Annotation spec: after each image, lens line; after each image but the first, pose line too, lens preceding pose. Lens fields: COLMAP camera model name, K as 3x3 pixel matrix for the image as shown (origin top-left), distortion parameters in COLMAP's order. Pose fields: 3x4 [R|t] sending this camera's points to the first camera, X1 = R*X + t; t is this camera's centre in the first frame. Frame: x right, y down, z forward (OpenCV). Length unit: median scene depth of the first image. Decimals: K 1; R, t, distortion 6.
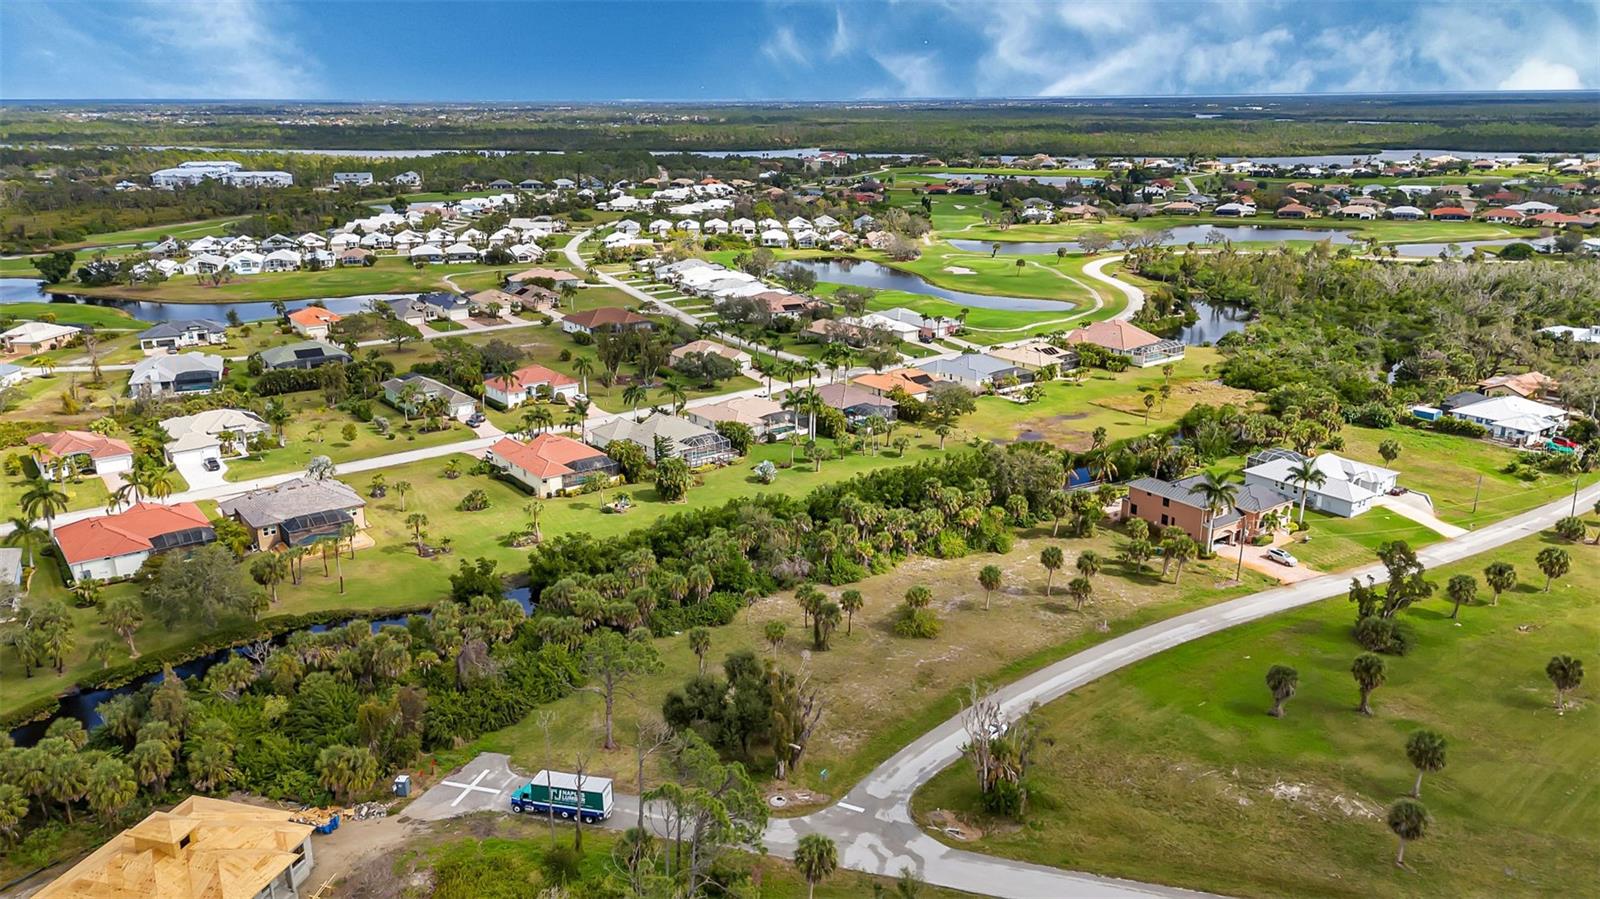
lens RADIAL K [[1162.7, 0, 798.5], [0, 1162.7, 436.2], [0, 0, 1]] dist [0.063787, -0.054515]
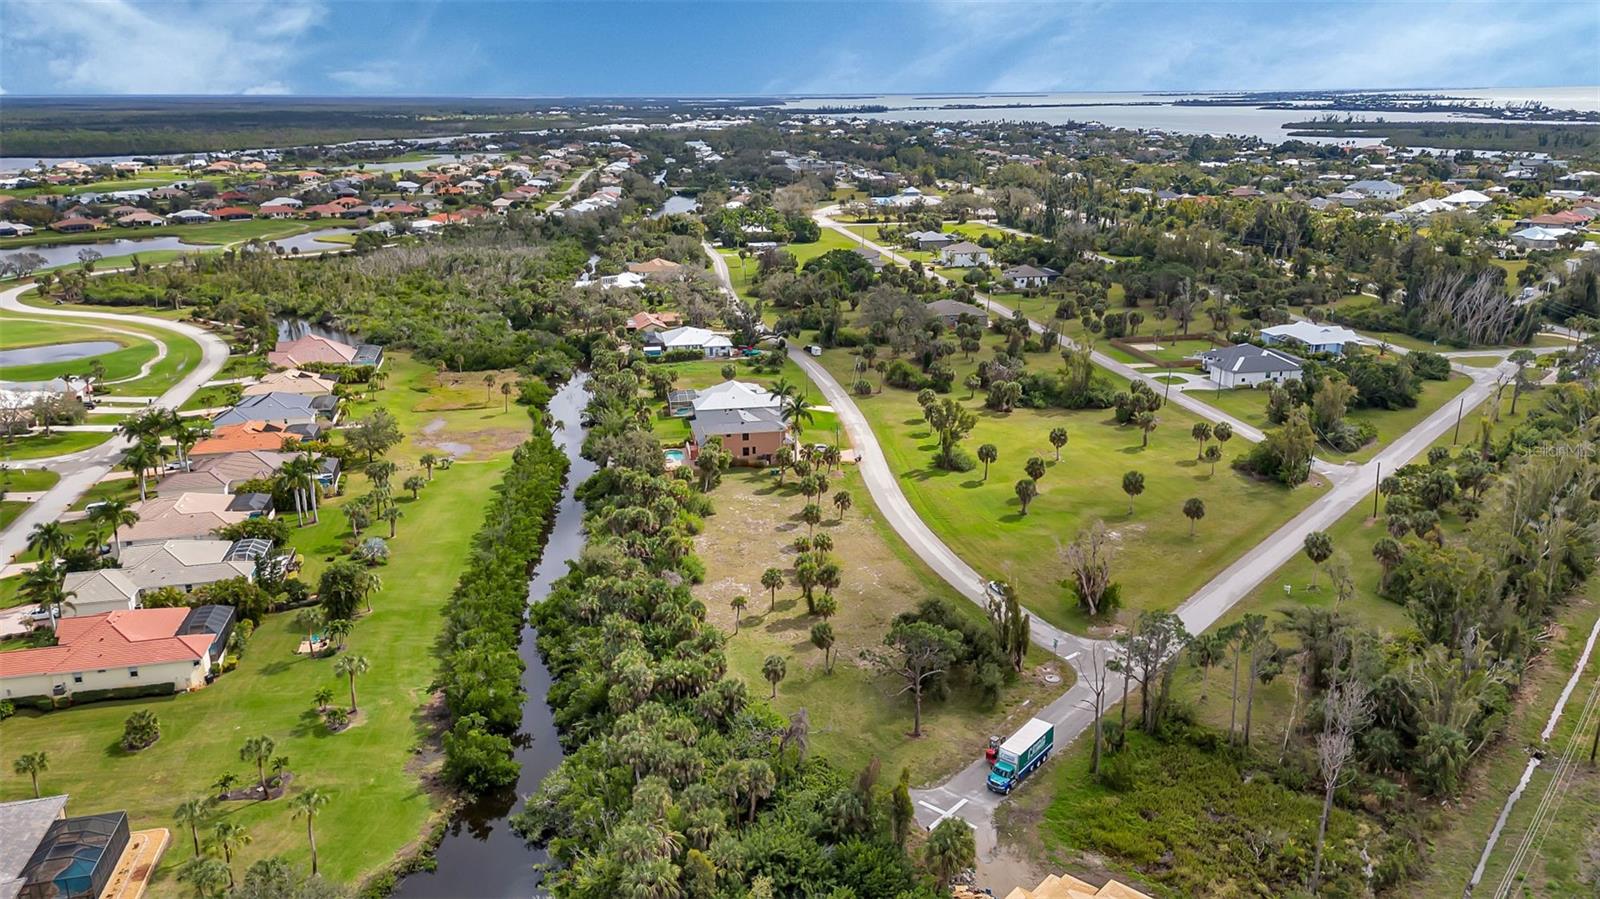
lens RADIAL K [[1162.7, 0, 795.1], [0, 1162.7, 454.7], [0, 0, 1]] dist [0.063787, -0.054515]
pose [[0.406308, -0.259544, 0.876100, -0.642597], [0.252700, 0.953332, 0.165230, -0.099001], [-0.878098, 0.154256, 0.452933, 0.390869]]
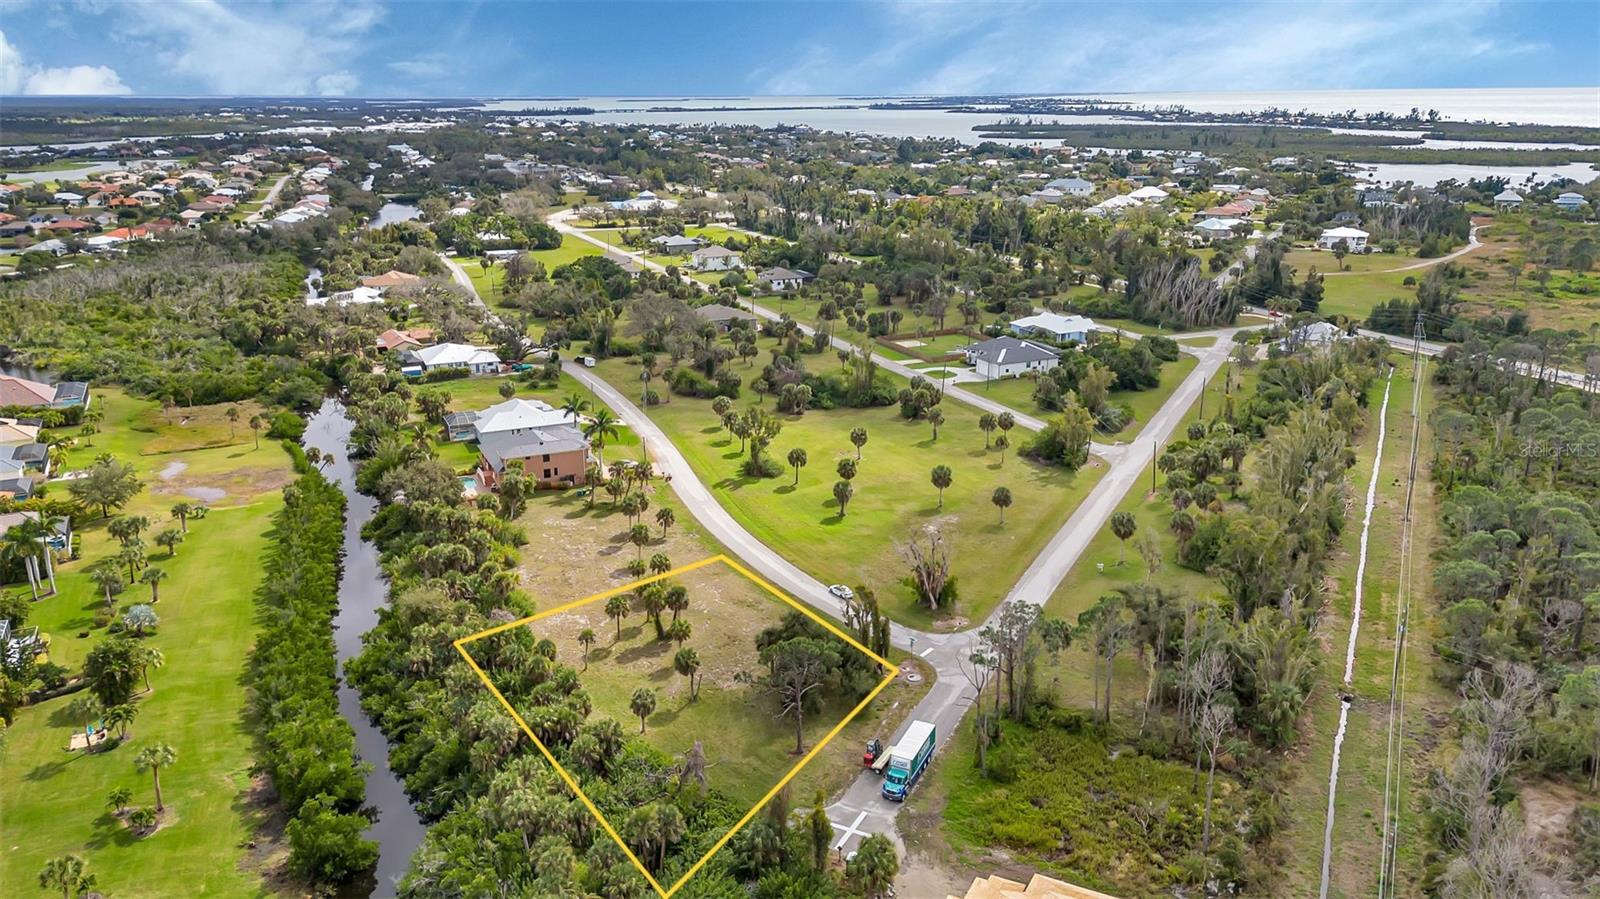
lens RADIAL K [[1162.7, 0, 793.5], [0, 1162.7, 456.5], [0, 0, 1]] dist [0.063787, -0.054515]
pose [[0.175564, -0.280146, 0.943767, -0.644509], [0.274767, 0.934505, 0.226283, -0.122388], [-0.945347, 0.219589, 0.241041, 0.462367]]
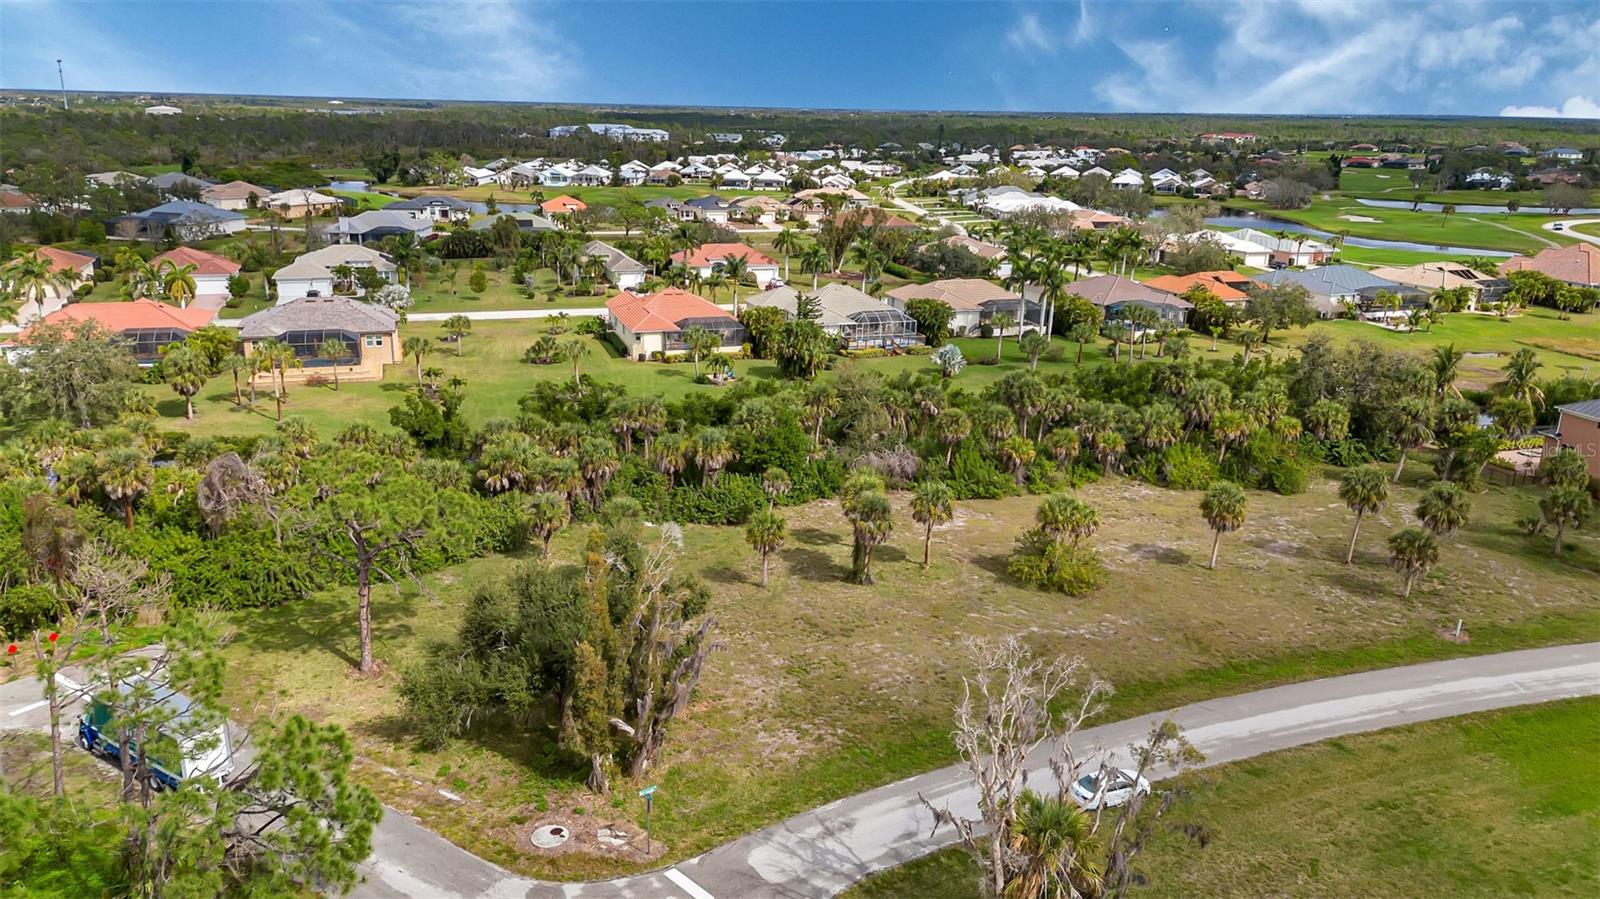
lens RADIAL K [[1162.7, 0, 783.7], [0, 1162.7, 459.6], [0, 0, 1]] dist [0.063787, -0.054515]
pose [[0.941621, 0.114742, -0.316519, 0.111190], [-0.109279, 0.993394, 0.035021, 0.080325], [0.318447, 0.001612, 0.947939, 0.340157]]
